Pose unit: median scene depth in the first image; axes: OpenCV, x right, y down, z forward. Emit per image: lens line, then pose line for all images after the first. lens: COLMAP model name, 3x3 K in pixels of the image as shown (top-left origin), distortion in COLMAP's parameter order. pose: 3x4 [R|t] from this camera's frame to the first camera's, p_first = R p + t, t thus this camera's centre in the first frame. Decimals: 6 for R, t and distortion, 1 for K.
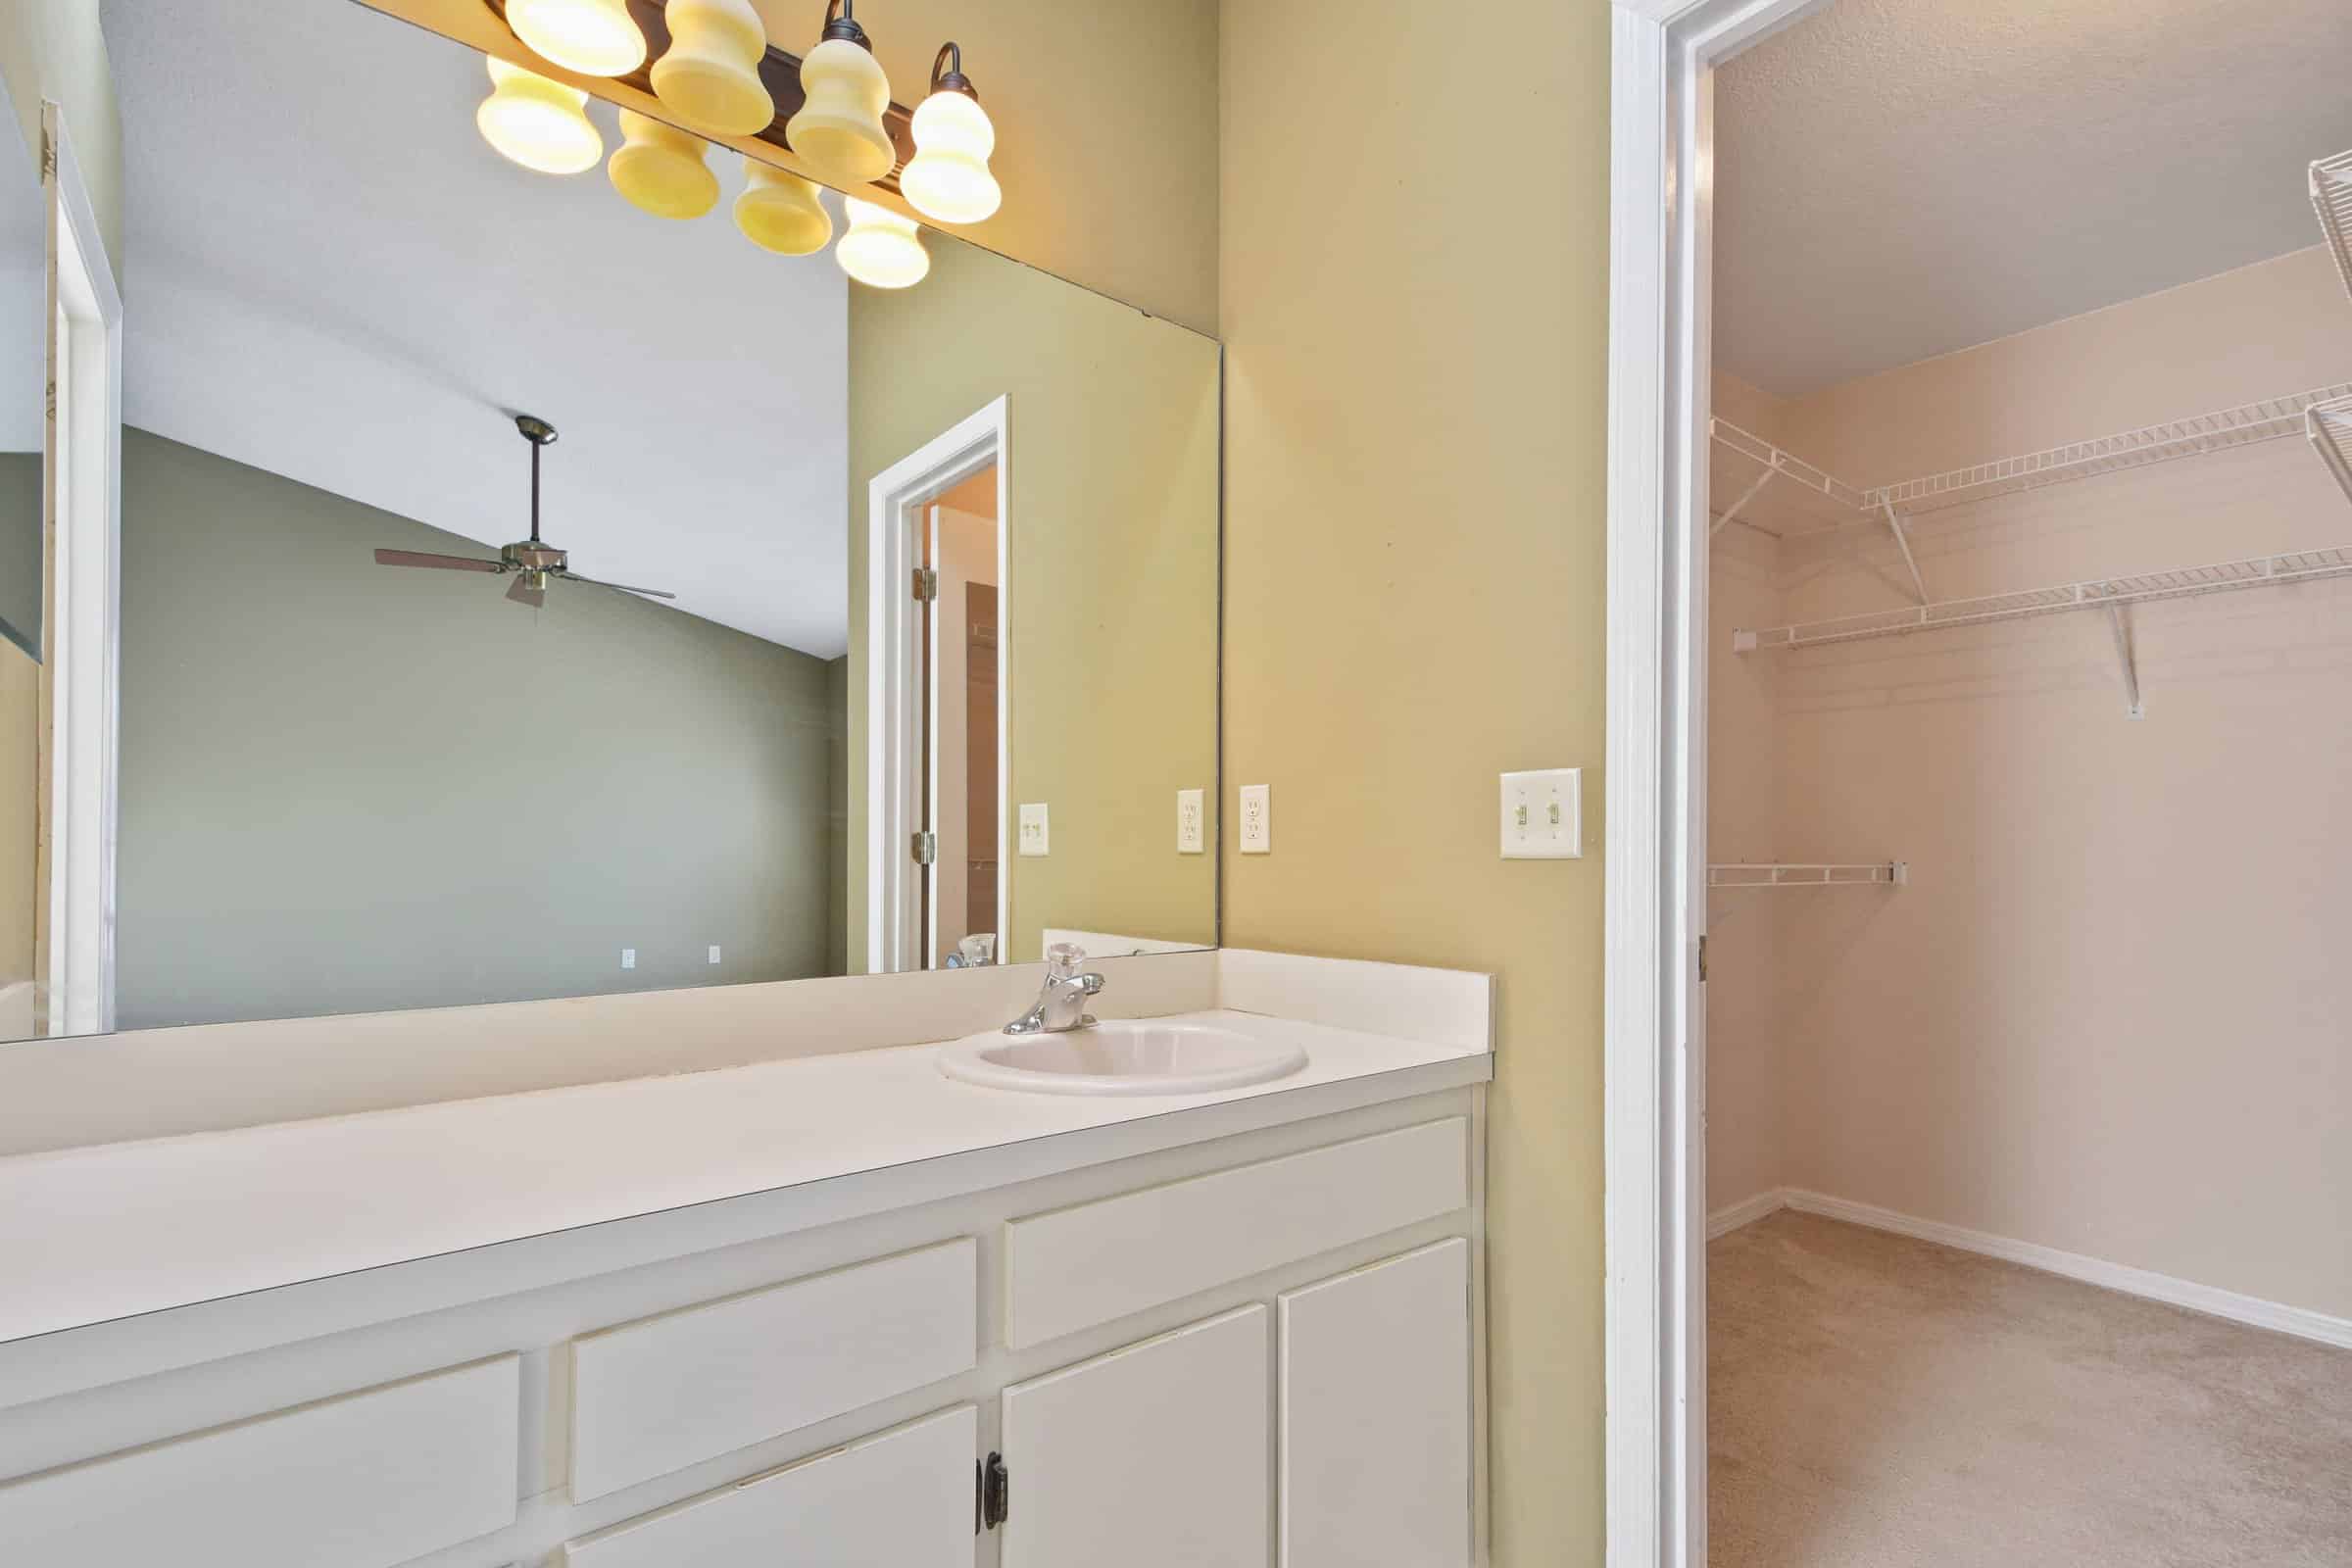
lens RADIAL K [[1059.4, 0, 1171.6], [0, 1059.4, 841.9], [0, 0, 1]] dist [0.001413, -0.015808]
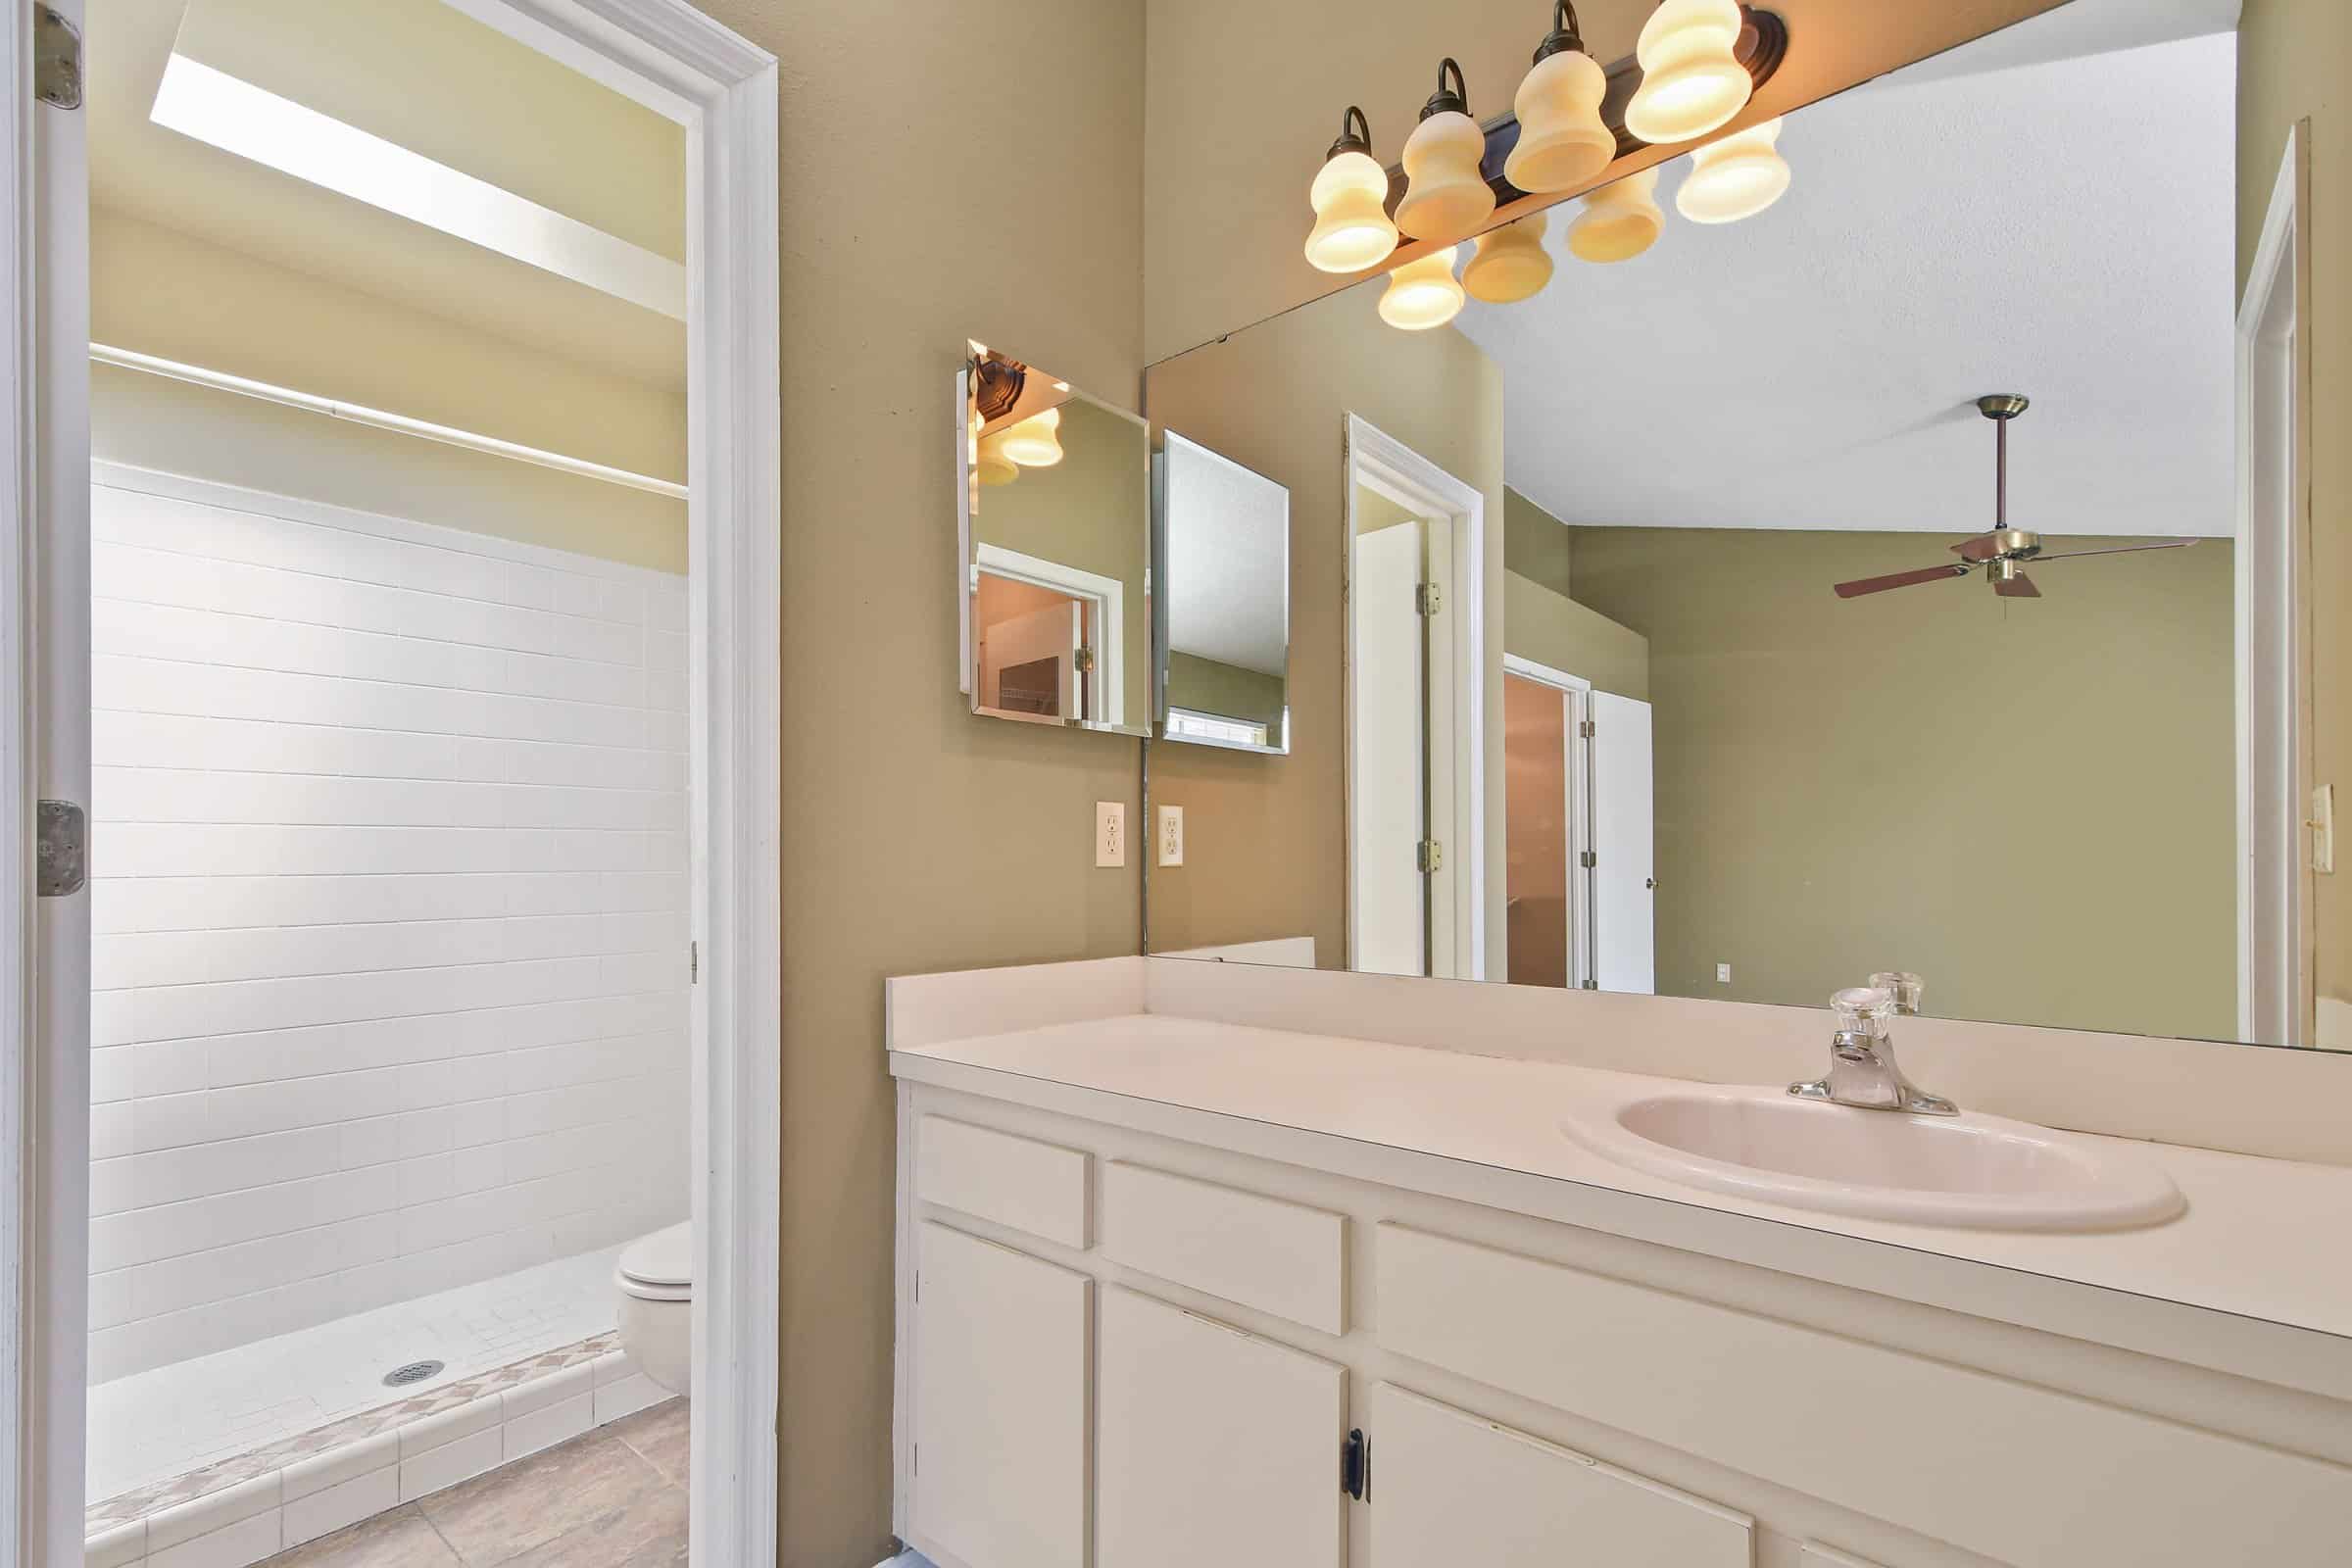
lens RADIAL K [[1040.4, 0, 1178.6], [0, 1040.4, 843.0], [0, 0, 1]] dist [0.002518, 0.000704]
pose [[0.235569, -0.003584, -0.971851, 0.811638], [-0.002774, 0.999987, -0.004360, -0.007085], [0.971854, 0.003723, 0.235556, 0.580035]]
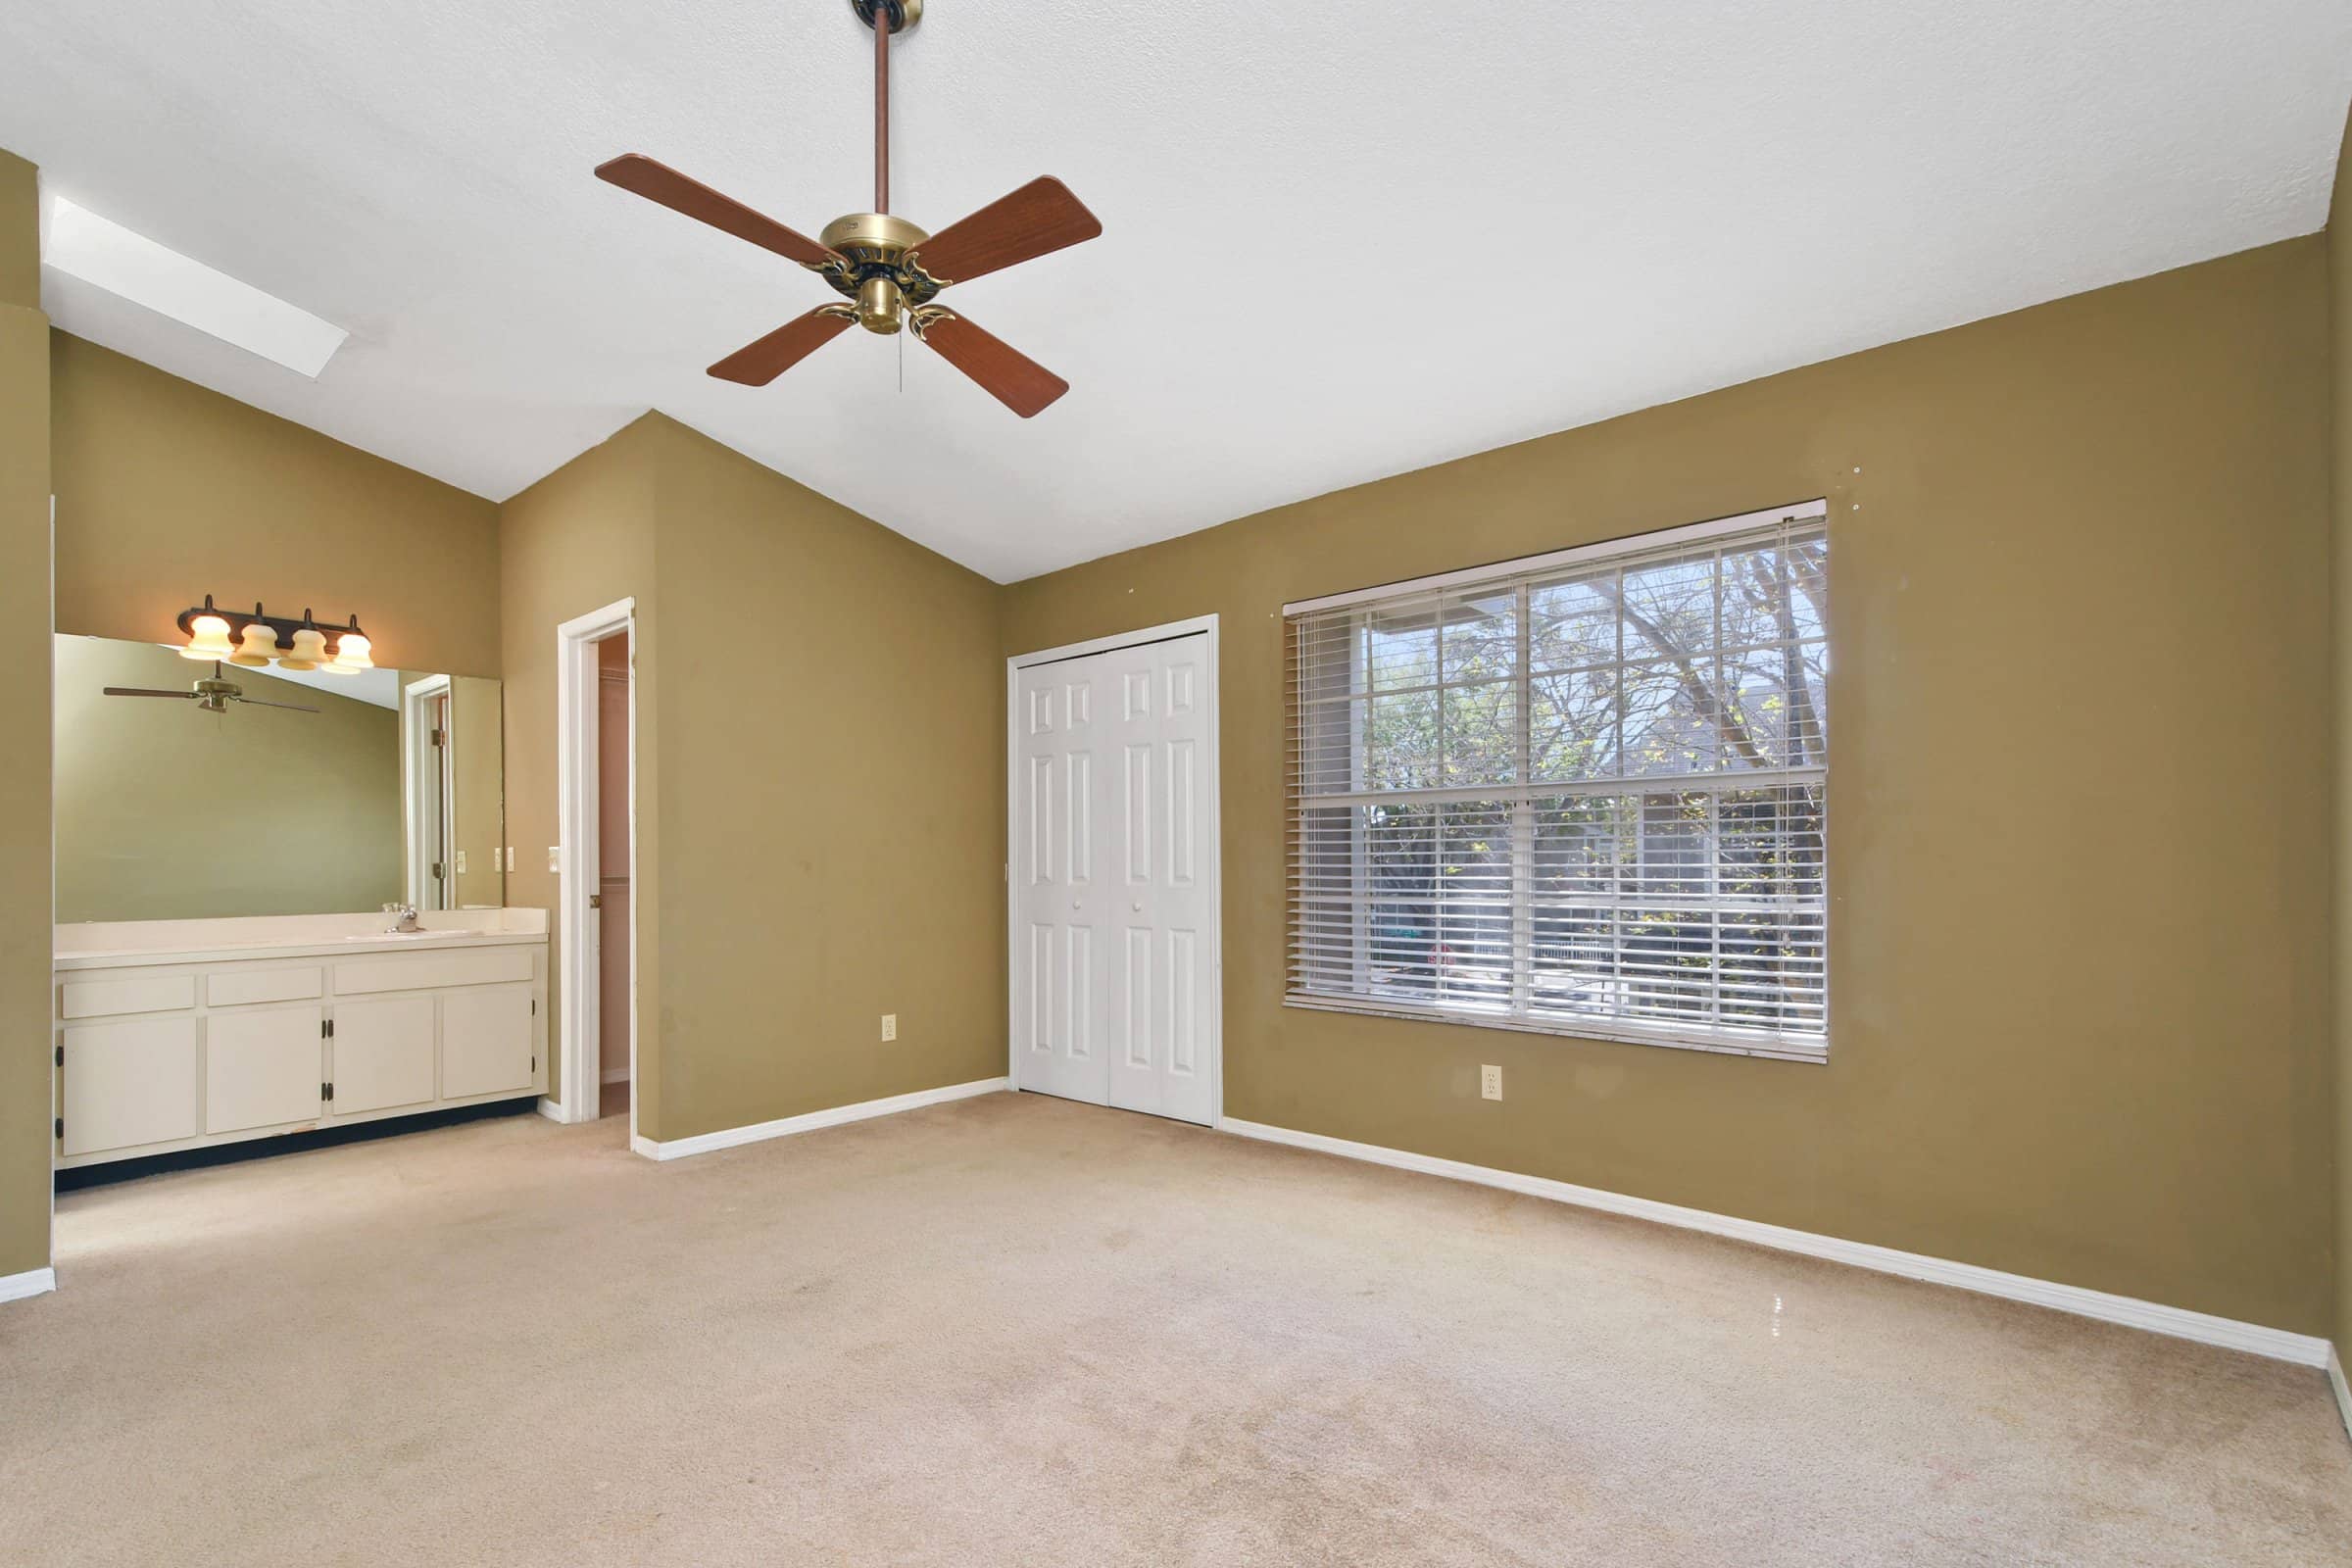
lens RADIAL K [[1040.4, 0, 1178.6], [0, 1040.4, 843.0], [0, 0, 1]] dist [0.002518, 0.000704]
pose [[0.982291, -0.010285, 0.187080, 0.903801], [0.012993, 0.999828, -0.013255, -0.002237], [-0.186911, 0.015451, 0.982255, -1.398855]]
